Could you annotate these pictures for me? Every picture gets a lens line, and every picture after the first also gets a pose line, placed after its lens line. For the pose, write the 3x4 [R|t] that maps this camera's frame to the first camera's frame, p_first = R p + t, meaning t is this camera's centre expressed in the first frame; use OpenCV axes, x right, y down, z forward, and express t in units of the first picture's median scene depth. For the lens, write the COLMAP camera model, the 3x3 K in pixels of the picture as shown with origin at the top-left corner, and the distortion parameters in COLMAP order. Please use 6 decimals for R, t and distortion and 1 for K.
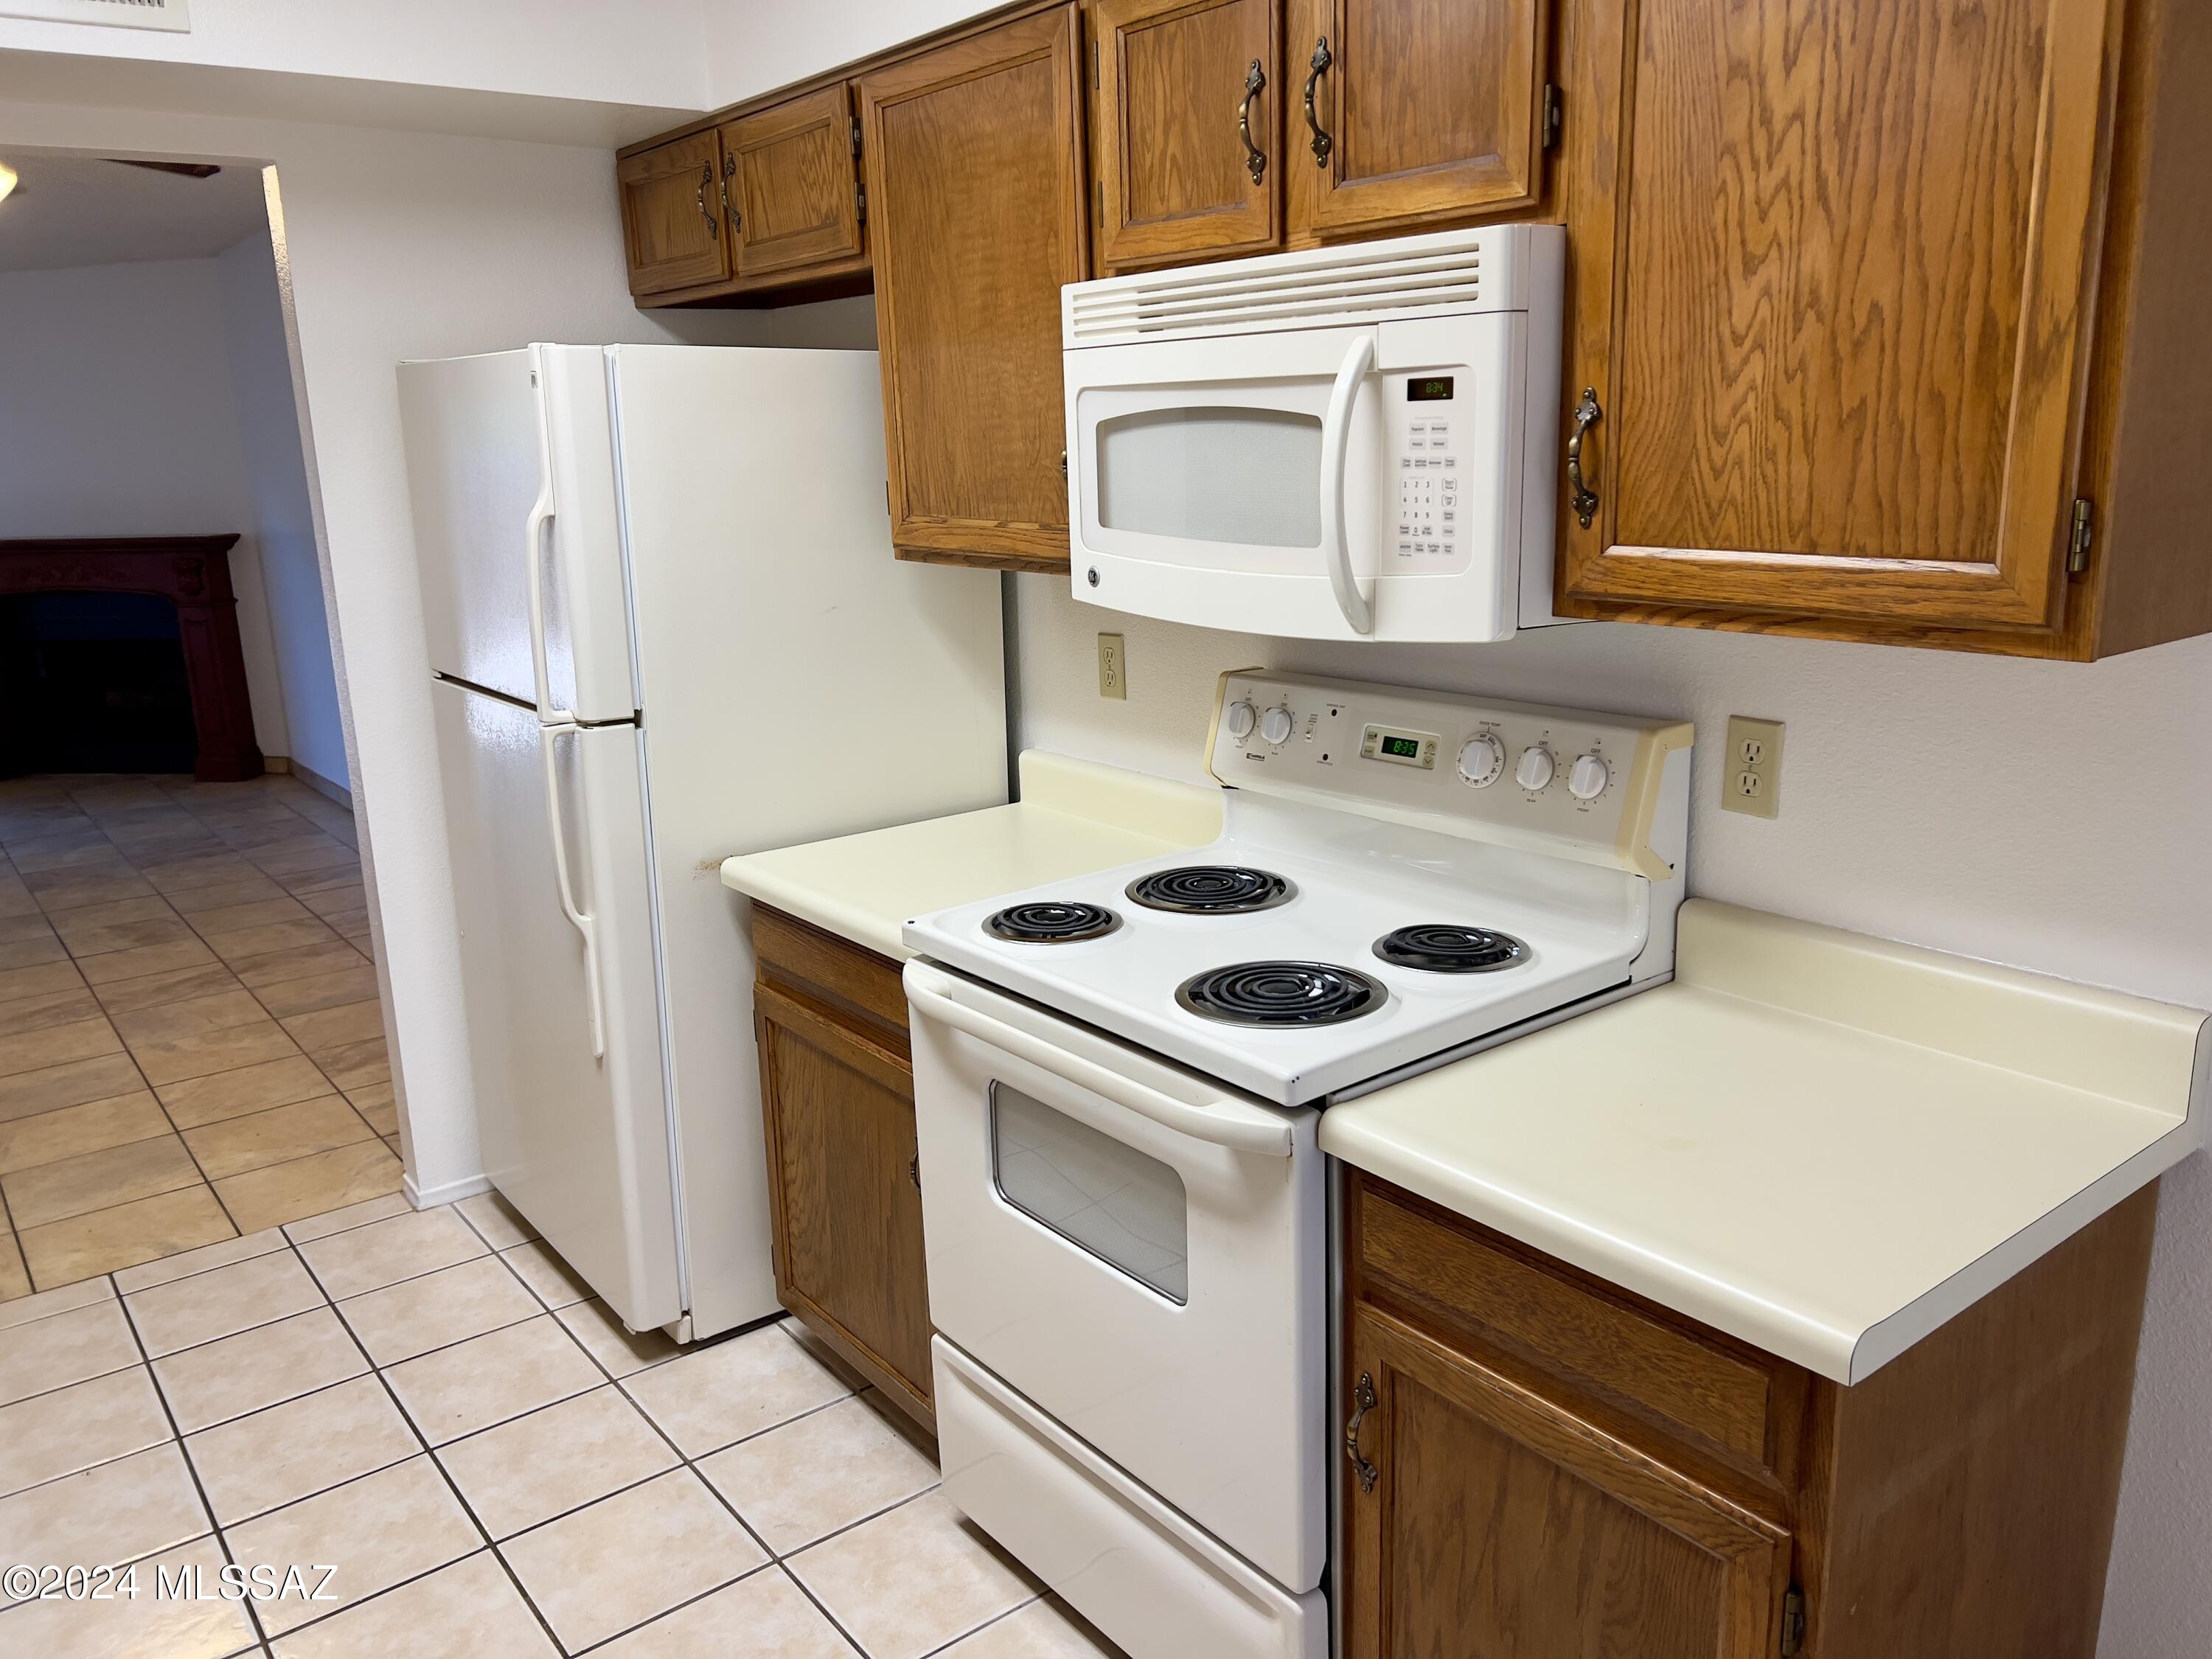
lens RADIAL K [[1672.7, 0, 1126.1], [0, 1672.7, 852.1], [0, 0, 1]] dist [0.031882, -0.016430]
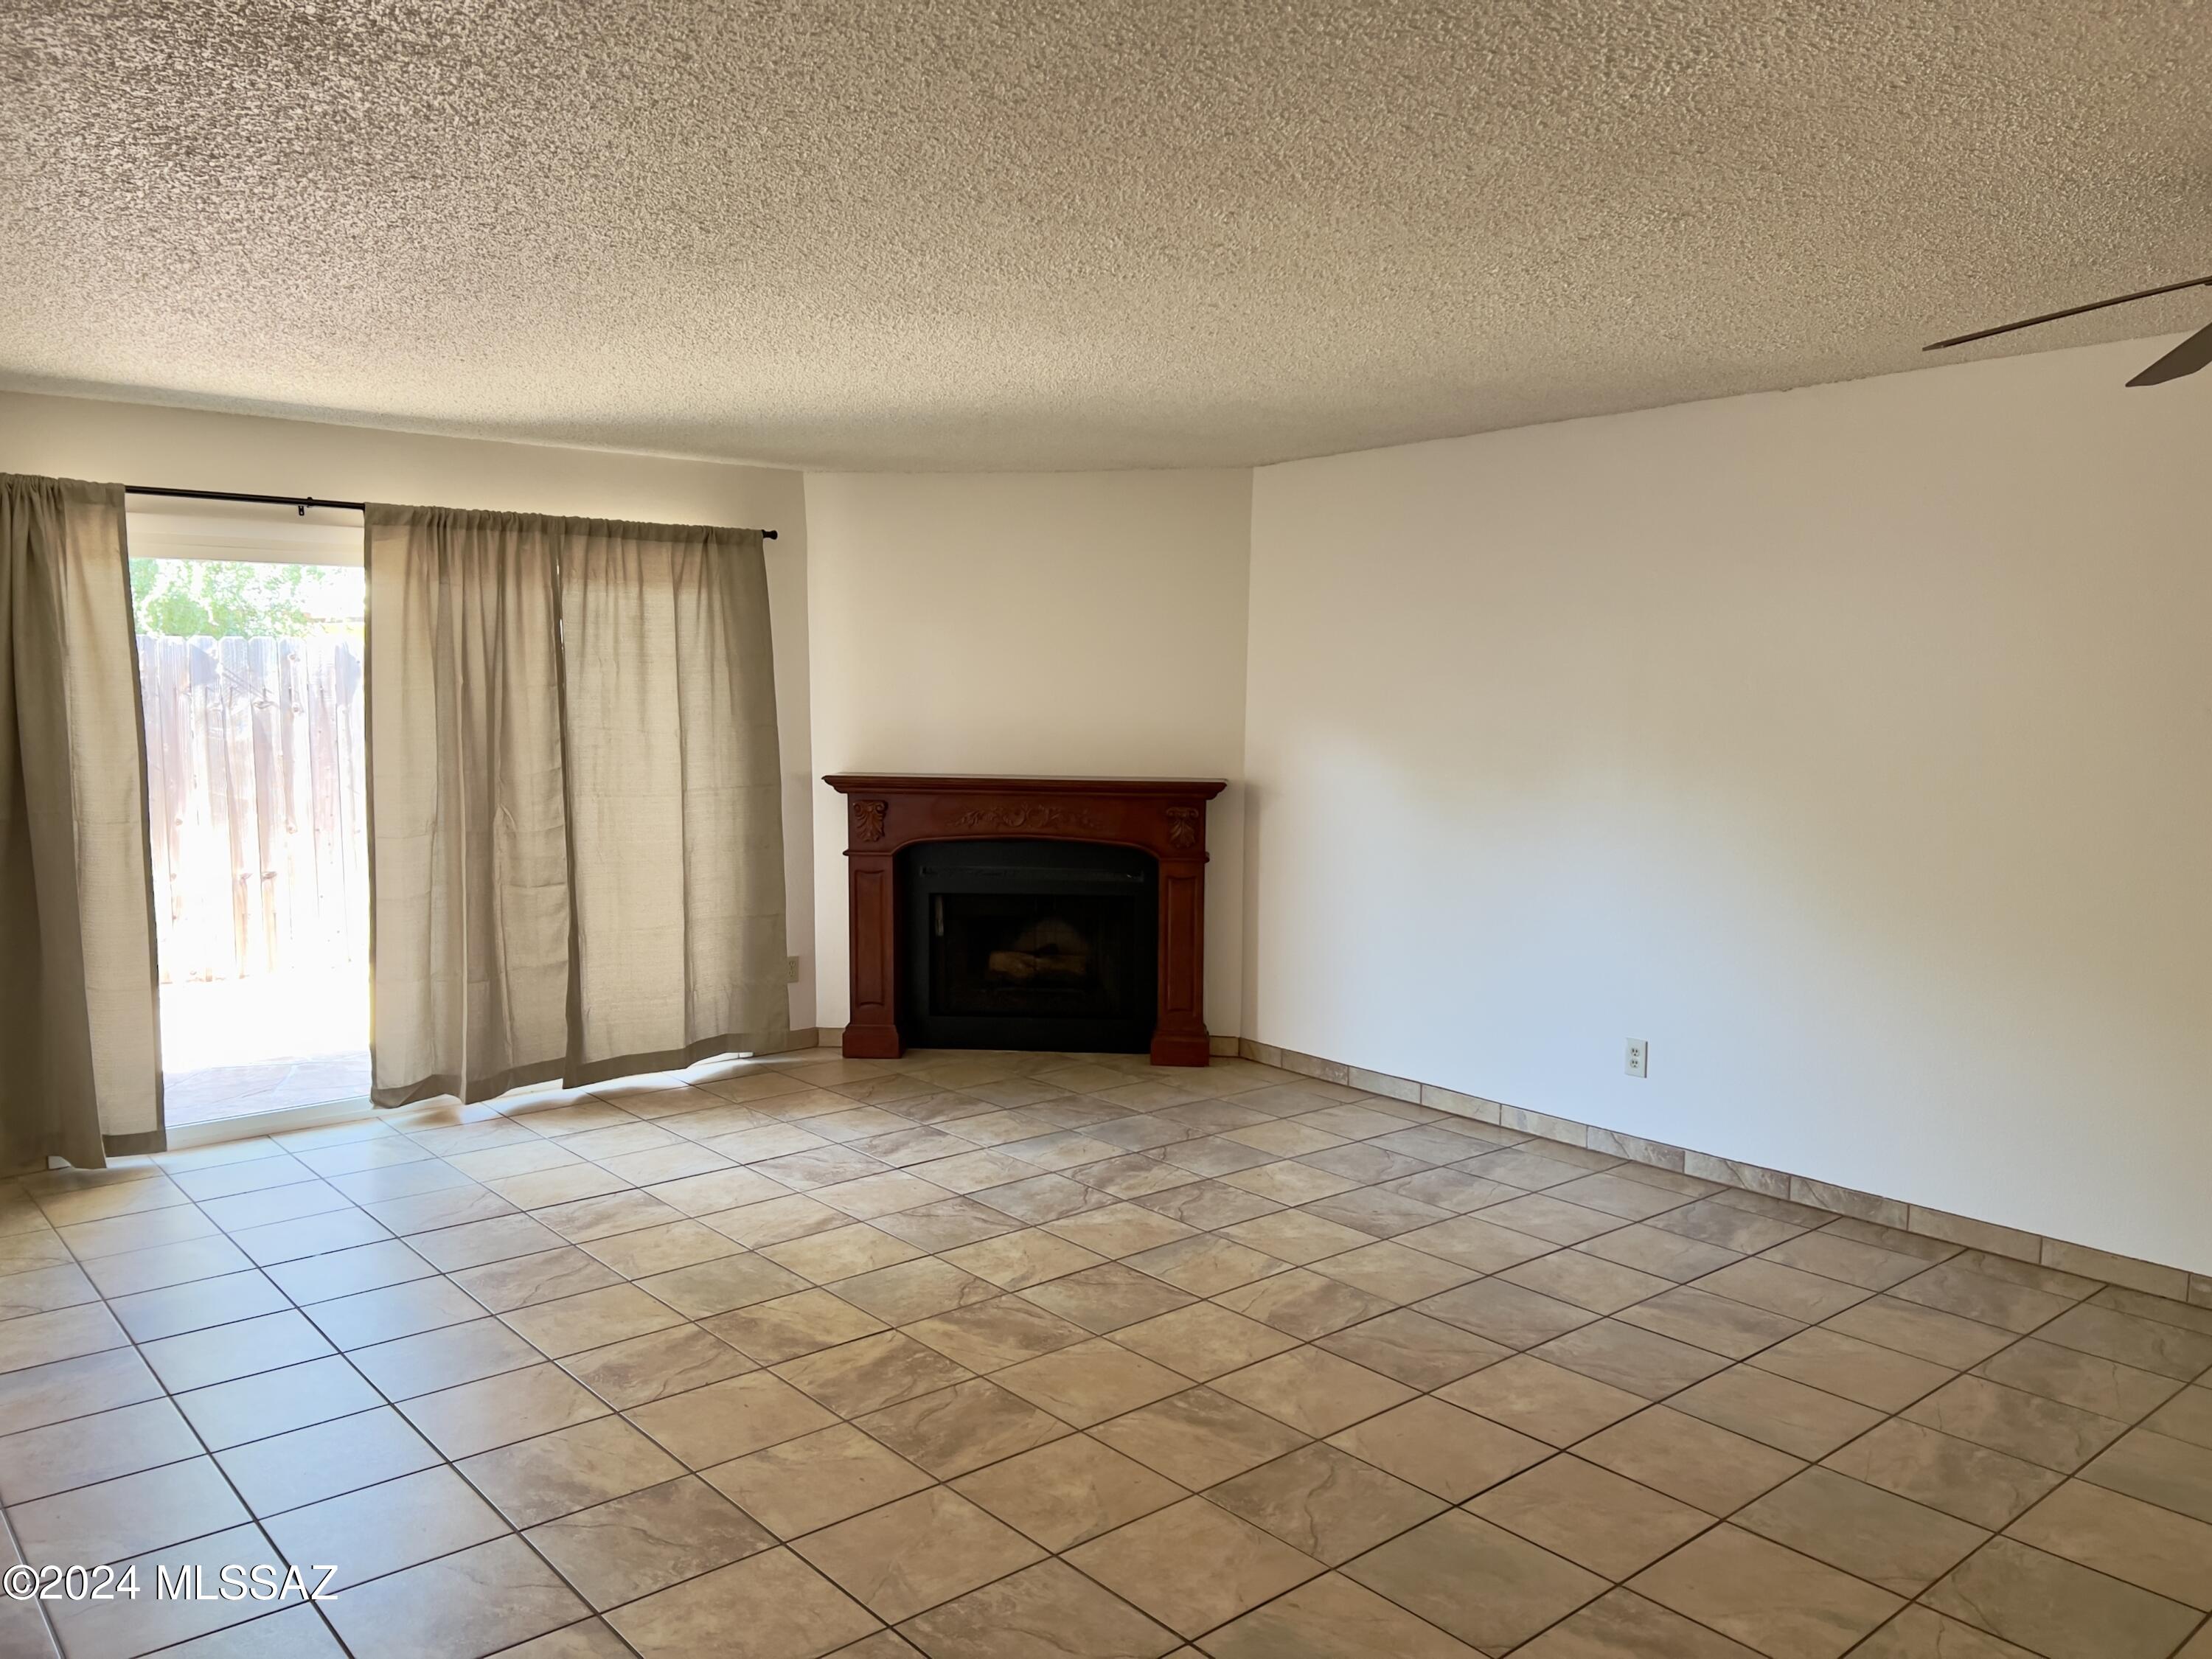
lens RADIAL K [[1672.7, 0, 1103.6], [0, 1672.7, 838.6], [0, 0, 1]] dist [0.031882, -0.016430]
pose [[0.998819, 0.028692, 0.039221, -0.619666], [-0.022821, 0.989505, -0.142685, -0.035219], [-0.042903, 0.141621, 0.988991, 0.155635]]
